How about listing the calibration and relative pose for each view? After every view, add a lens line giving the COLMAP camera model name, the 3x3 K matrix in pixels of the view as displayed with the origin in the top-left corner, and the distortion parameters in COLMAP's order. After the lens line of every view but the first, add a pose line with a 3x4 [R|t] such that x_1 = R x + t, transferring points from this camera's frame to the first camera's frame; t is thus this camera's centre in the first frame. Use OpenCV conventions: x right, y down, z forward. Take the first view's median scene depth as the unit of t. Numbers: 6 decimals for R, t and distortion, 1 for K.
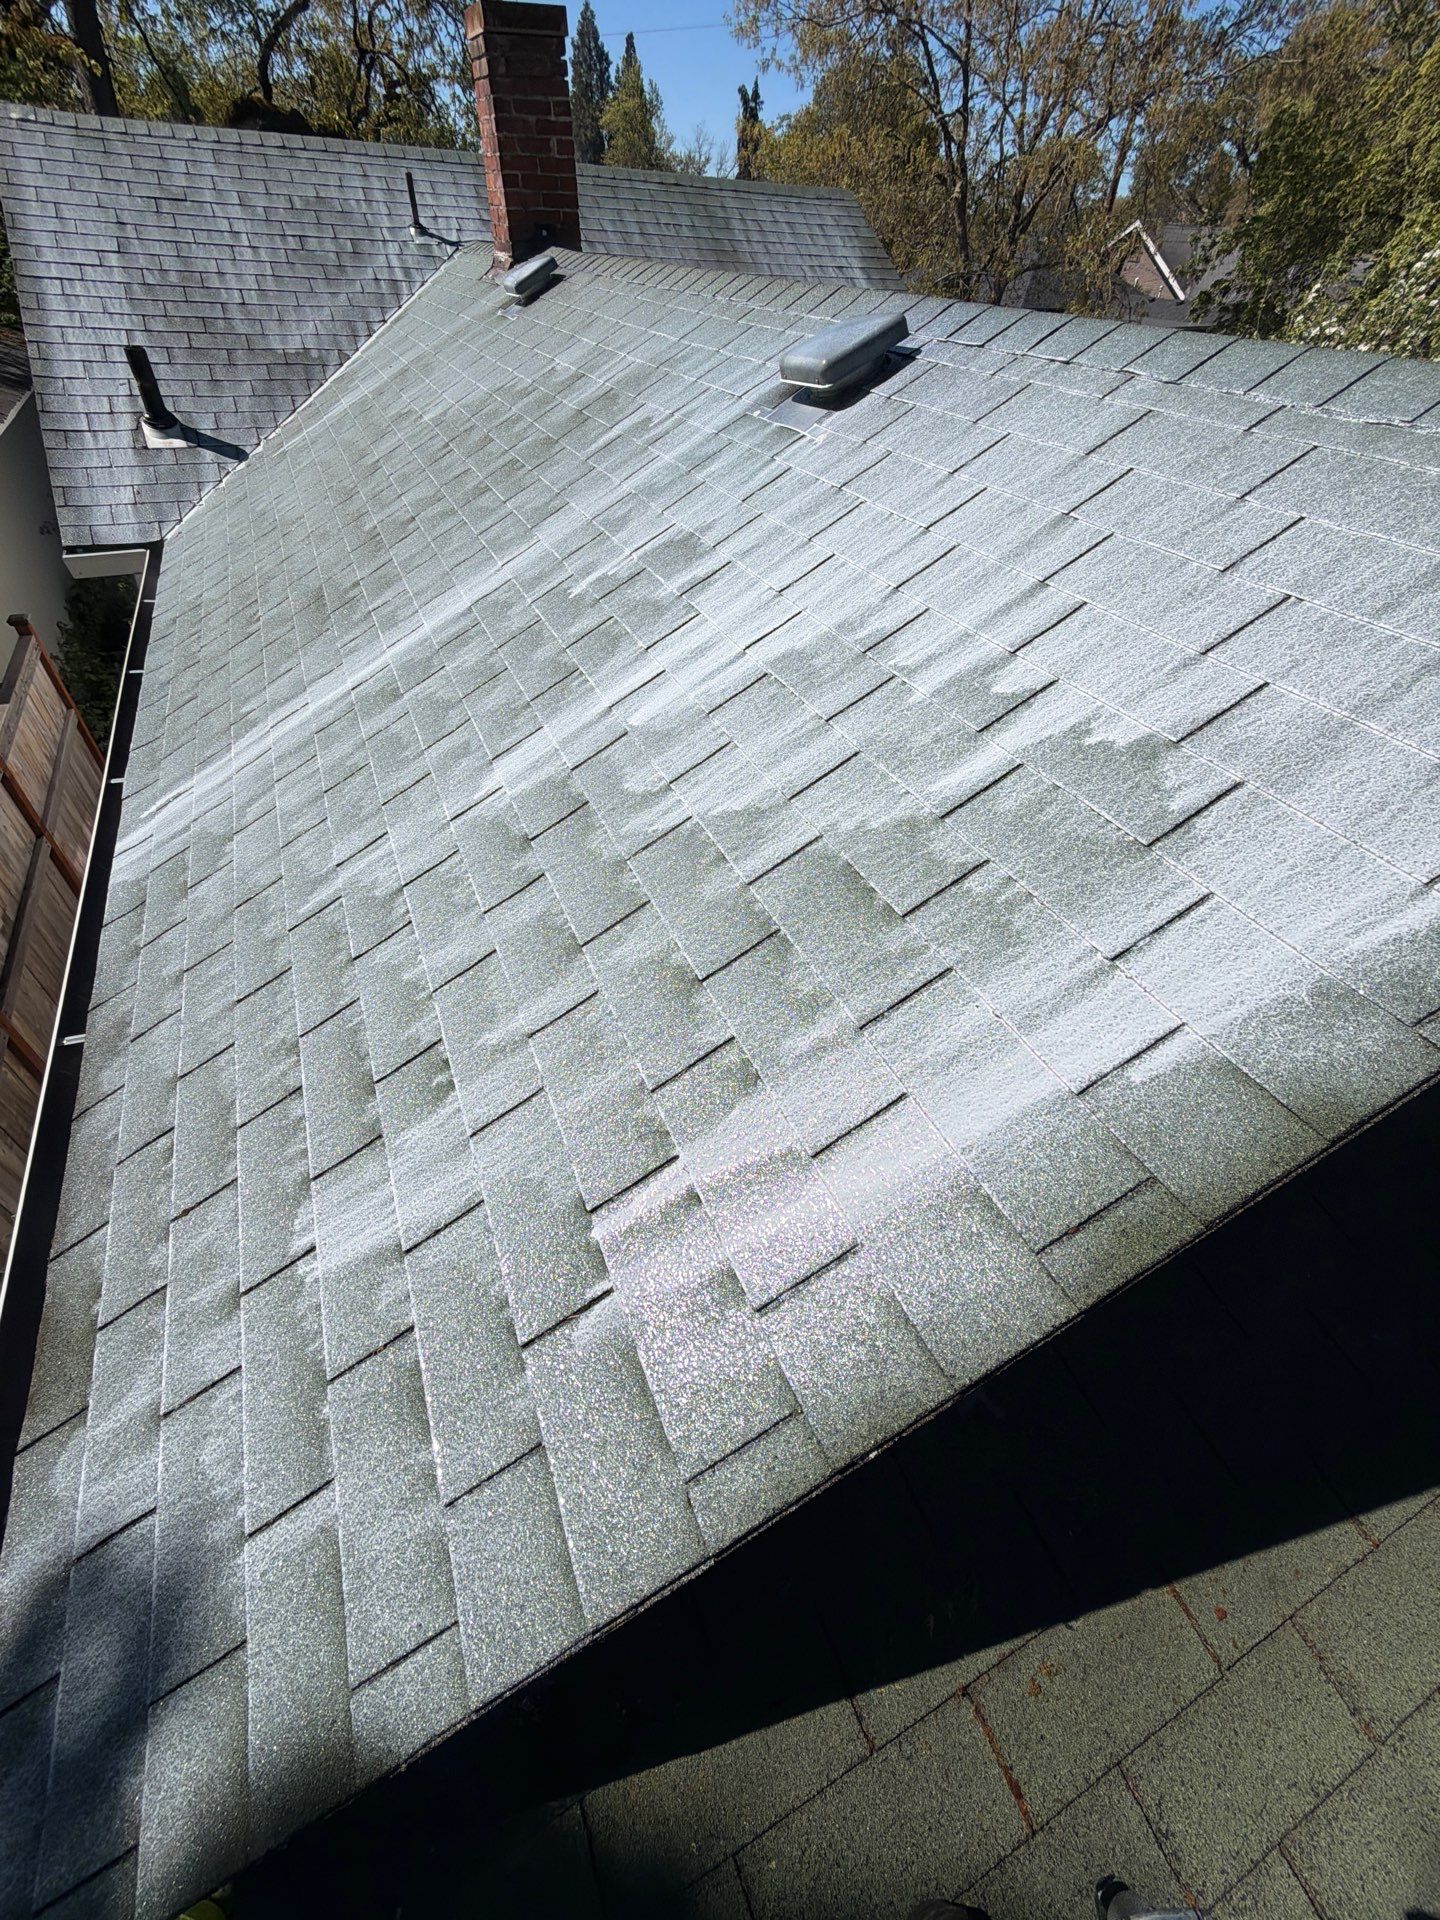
lens RADIAL K [[759.9, 0, 720.0], [0, 759.9, 960.0], [0, 0, 1]] dist [-0.001314, 0.000049]
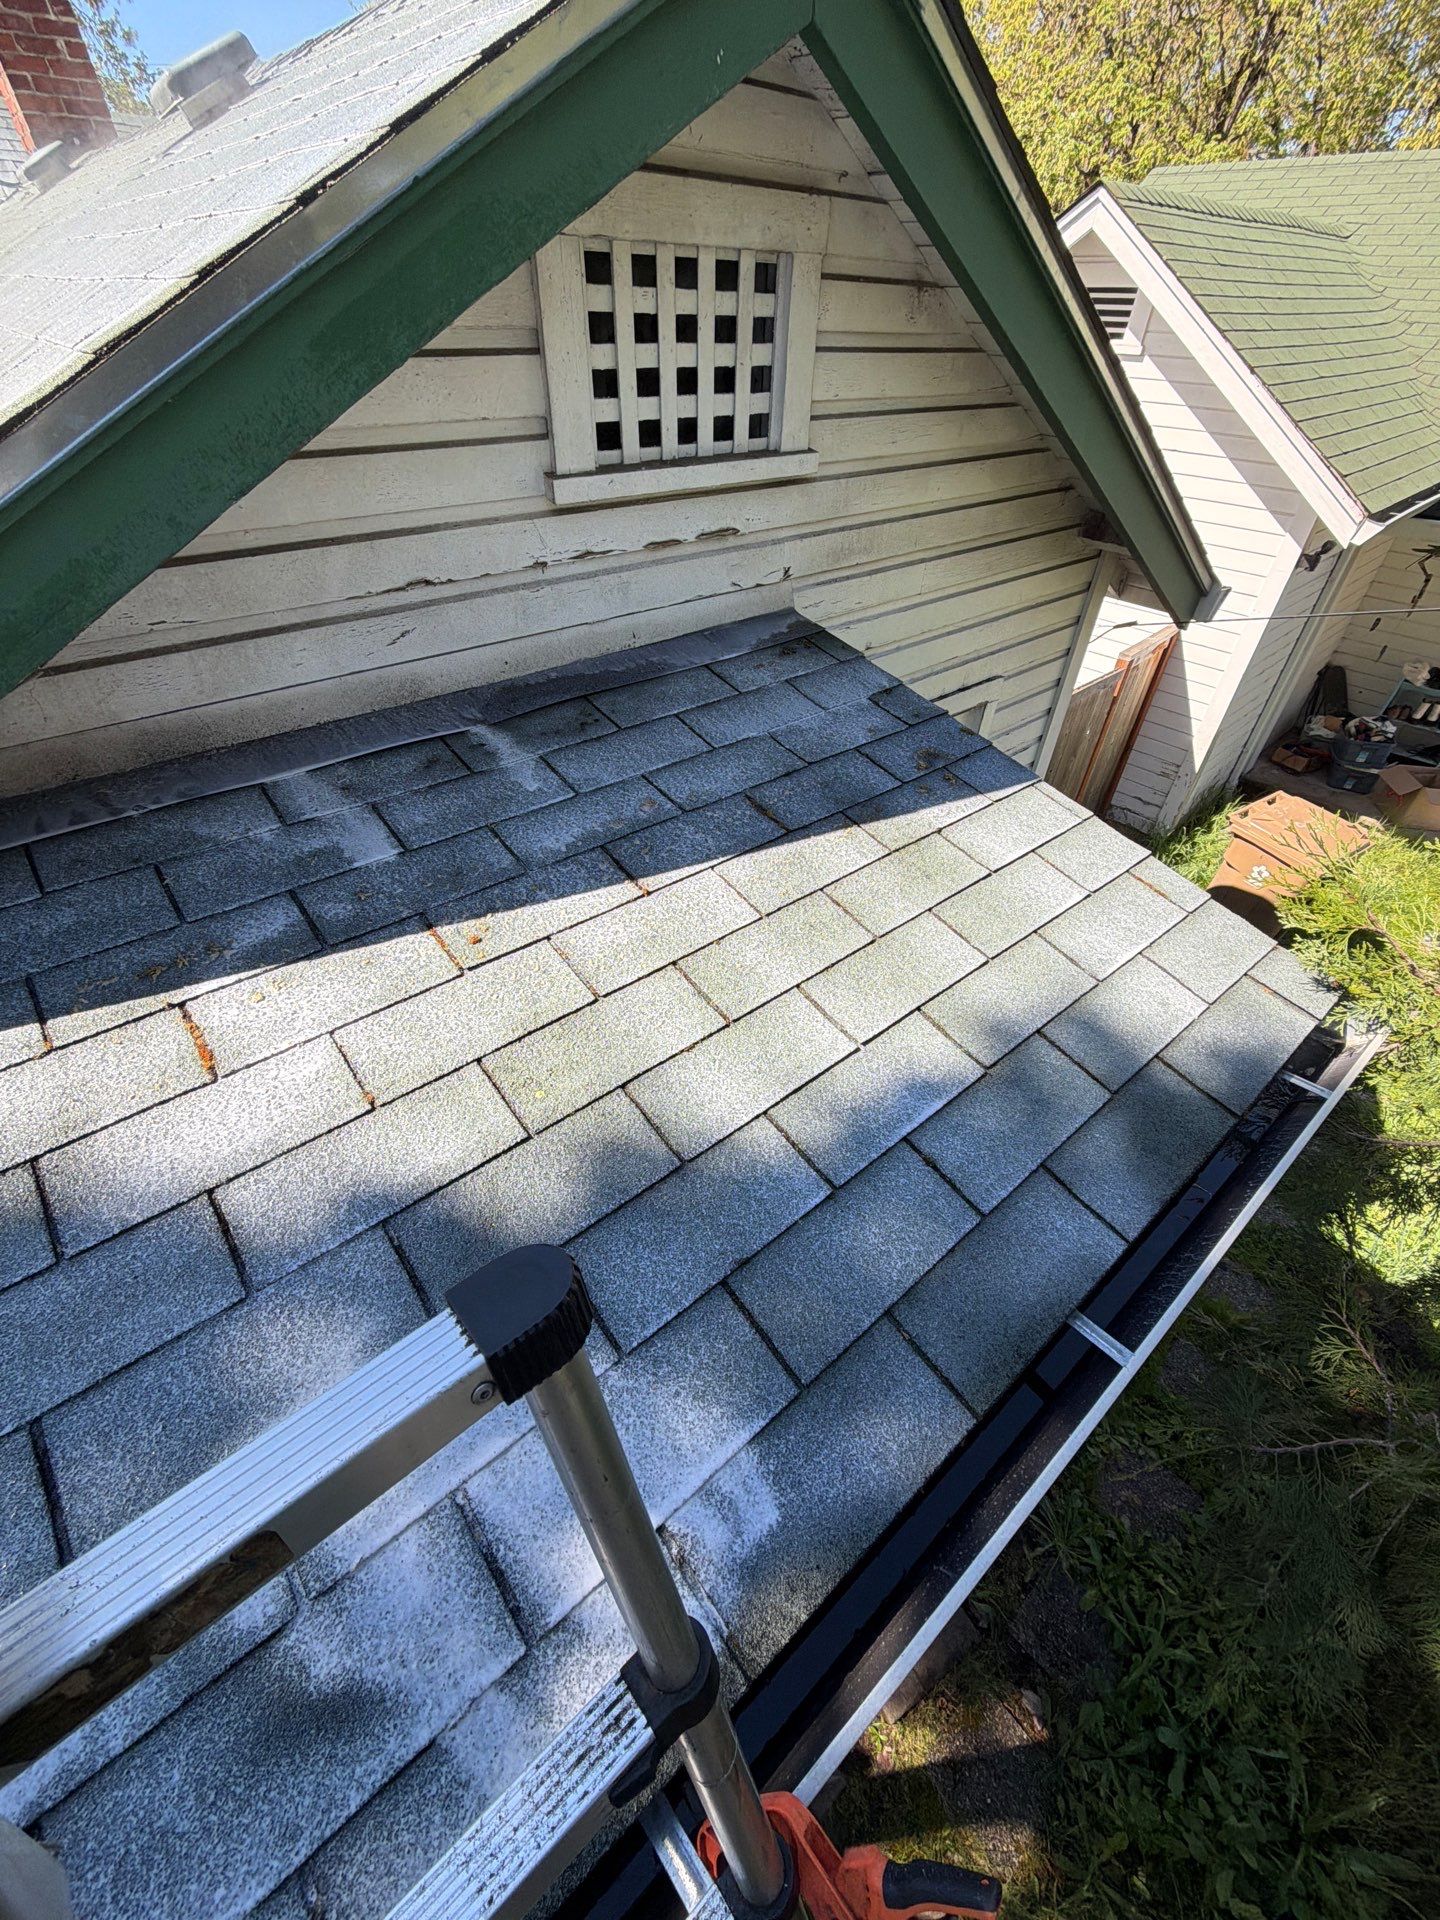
lens RADIAL K [[759.9, 0, 720.0], [0, 759.9, 960.0], [0, 0, 1]] dist [-0.001314, 0.000049]
pose [[0.966479, -0.183701, 0.179367, 0.157556], [0.189675, 0.981707, -0.016593, 0.188232], [-0.173038, 0.050058, 0.983642, -0.028849]]
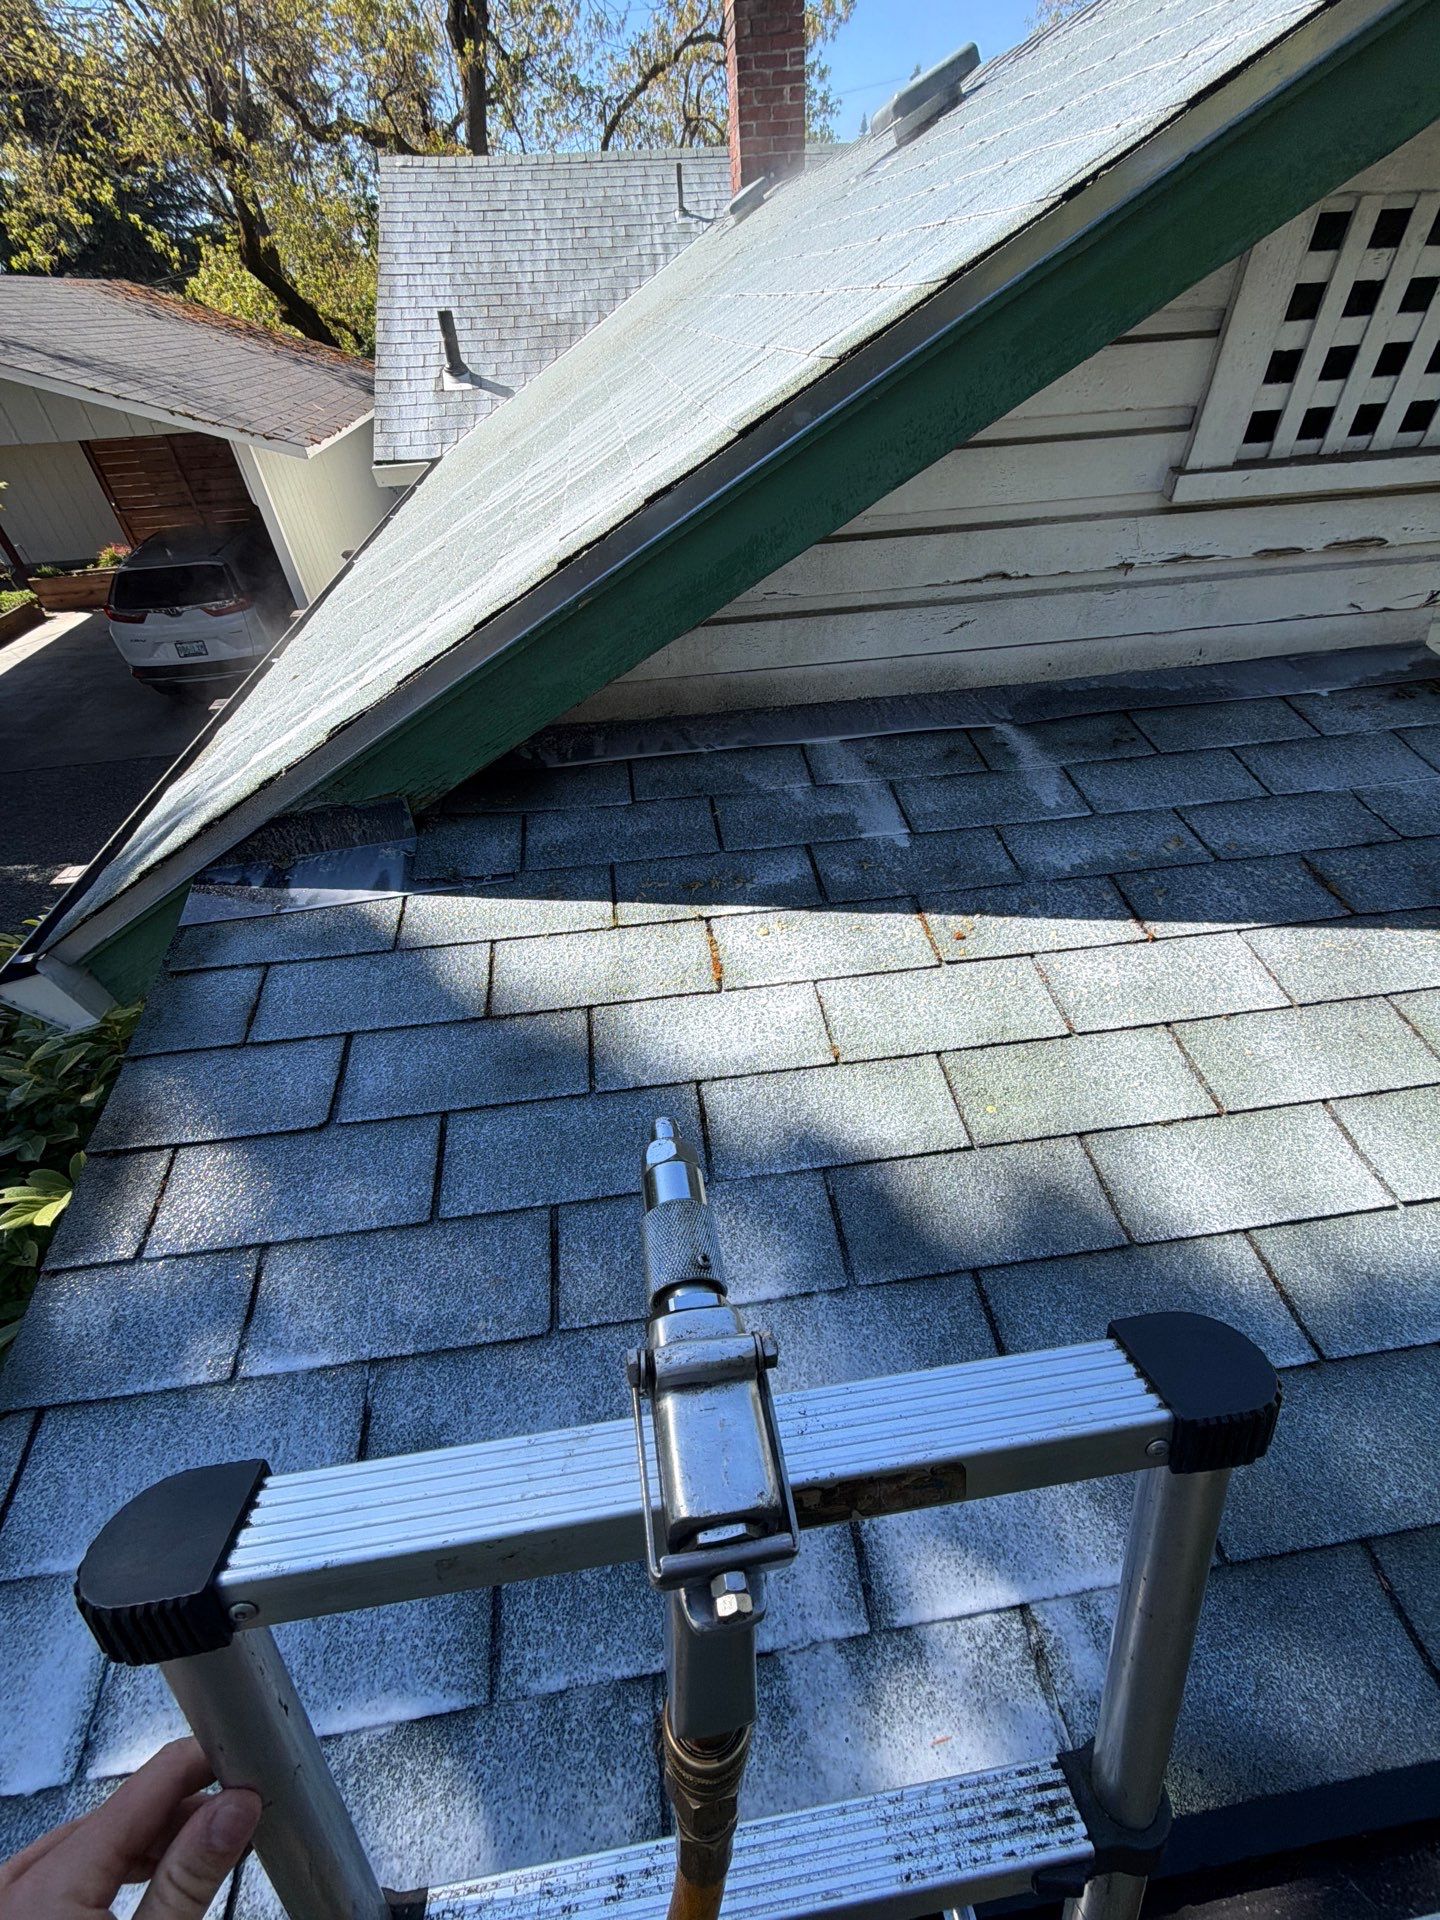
lens RADIAL K [[762.7, 0, 717.2], [0, 762.7, 960.2], [0, 0, 1]] dist [-0.000508, -0.000421]
pose [[0.952526, 0.126027, -0.277149, 0.121623], [-0.137497, 0.990252, -0.022264, 0.186754], [0.271641, 0.059314, 0.960569, -0.030855]]
